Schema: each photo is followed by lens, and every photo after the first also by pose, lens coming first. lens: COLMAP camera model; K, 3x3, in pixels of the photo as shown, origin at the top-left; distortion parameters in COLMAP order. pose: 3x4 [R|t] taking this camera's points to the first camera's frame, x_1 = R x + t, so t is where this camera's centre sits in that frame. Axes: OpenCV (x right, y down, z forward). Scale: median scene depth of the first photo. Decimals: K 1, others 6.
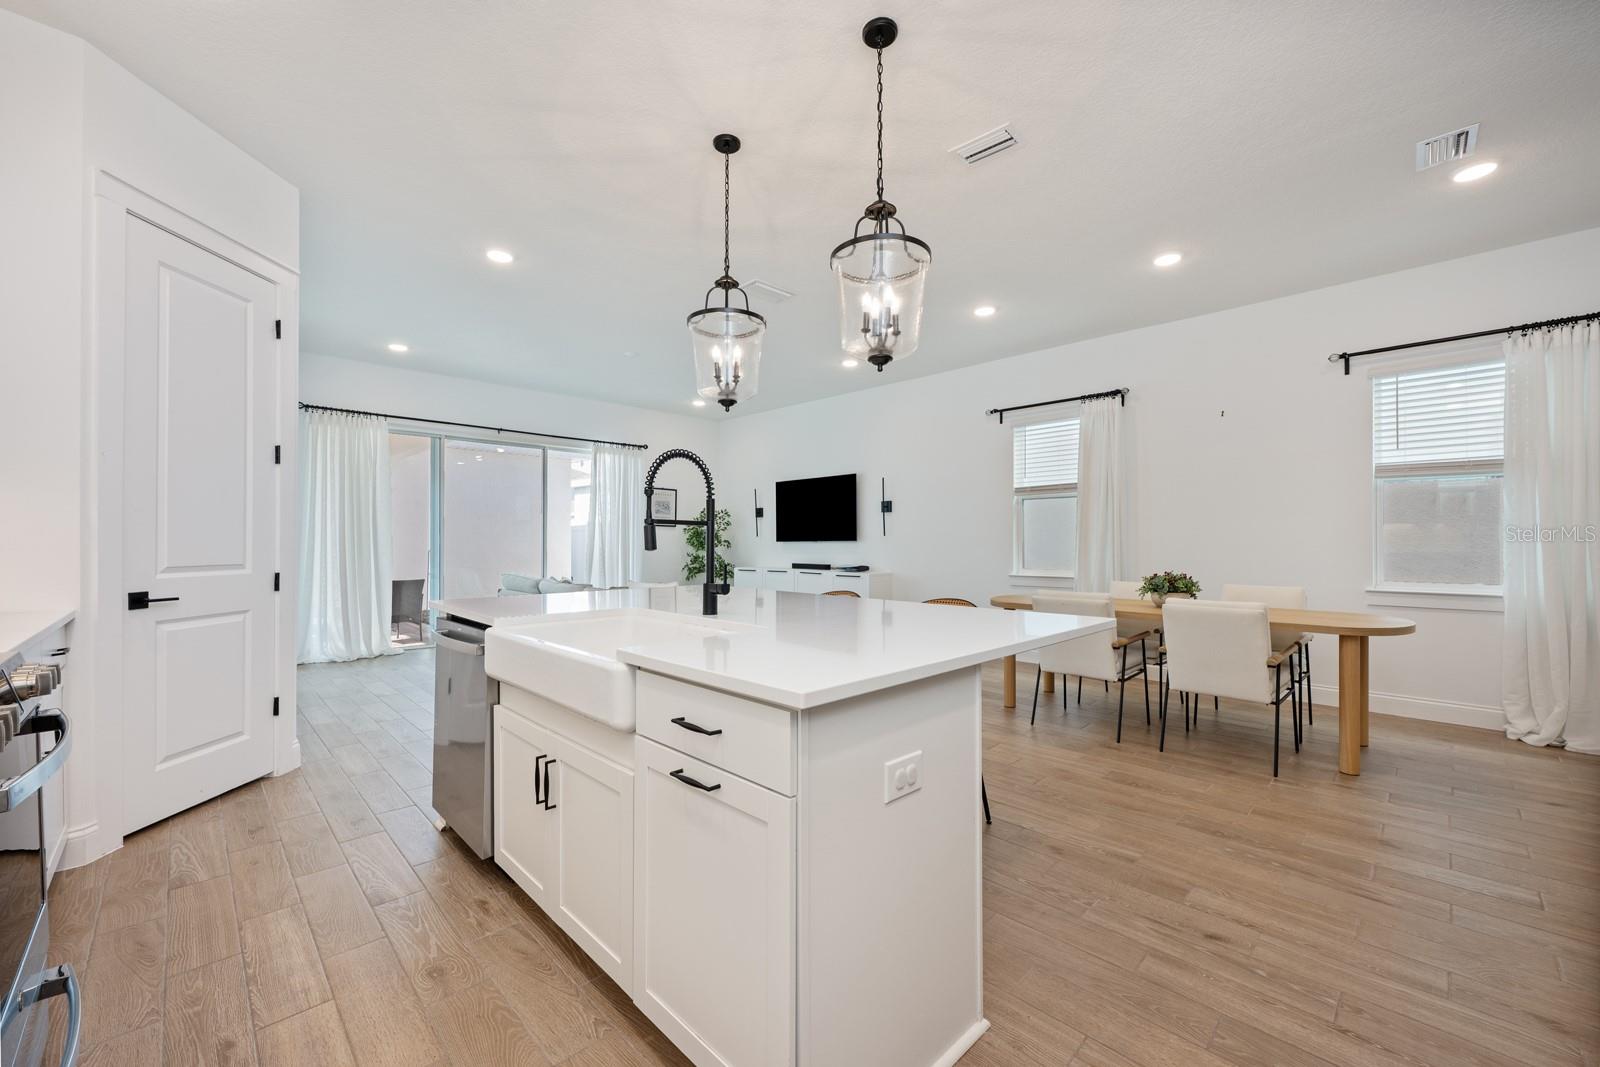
lens RADIAL K [[633.3, 0, 791.2], [0, 633.3, 539.2], [0, 0, 1]] dist [-0.000560, -0.000424]
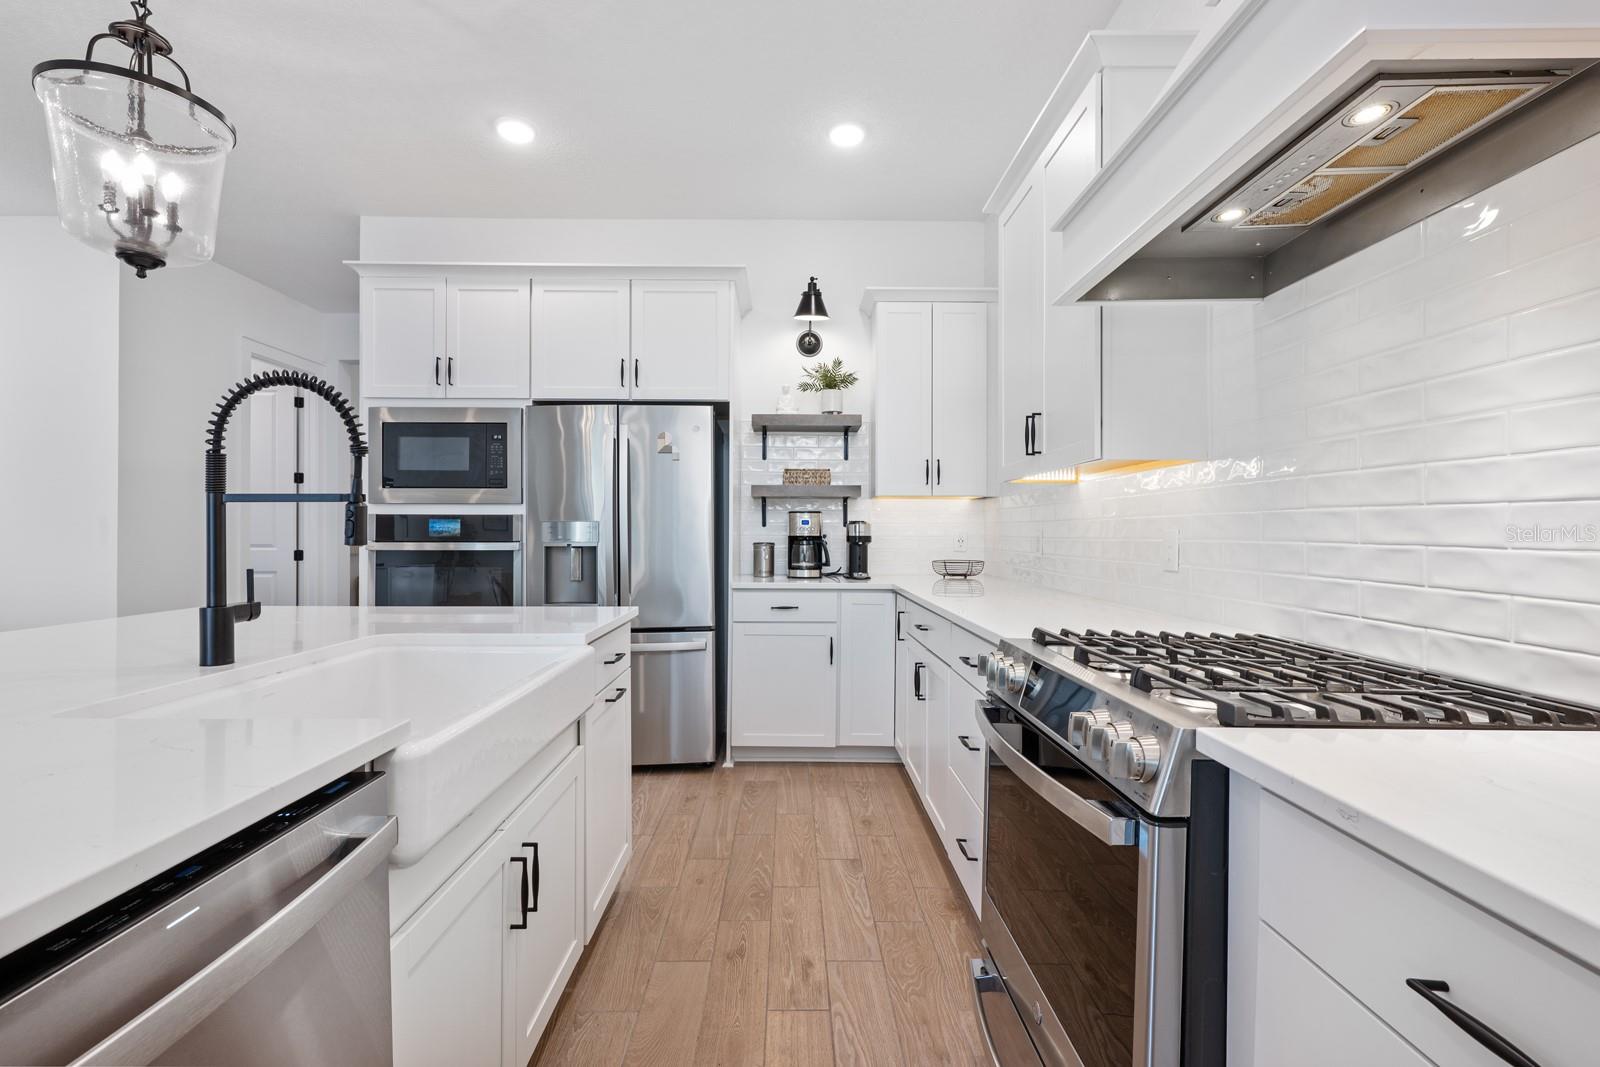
lens RADIAL K [[706.3, 0, 797.9], [0, 706.3, 533.6], [0, 0, 1]] dist [-0.002784, -0.000372]
pose [[-0.728886, -0.002268, 0.684632, -0.322787], [-0.005237, 0.999984, -0.002263, 0.001681], [-0.684616, -0.005235, -0.728886, 0.390334]]
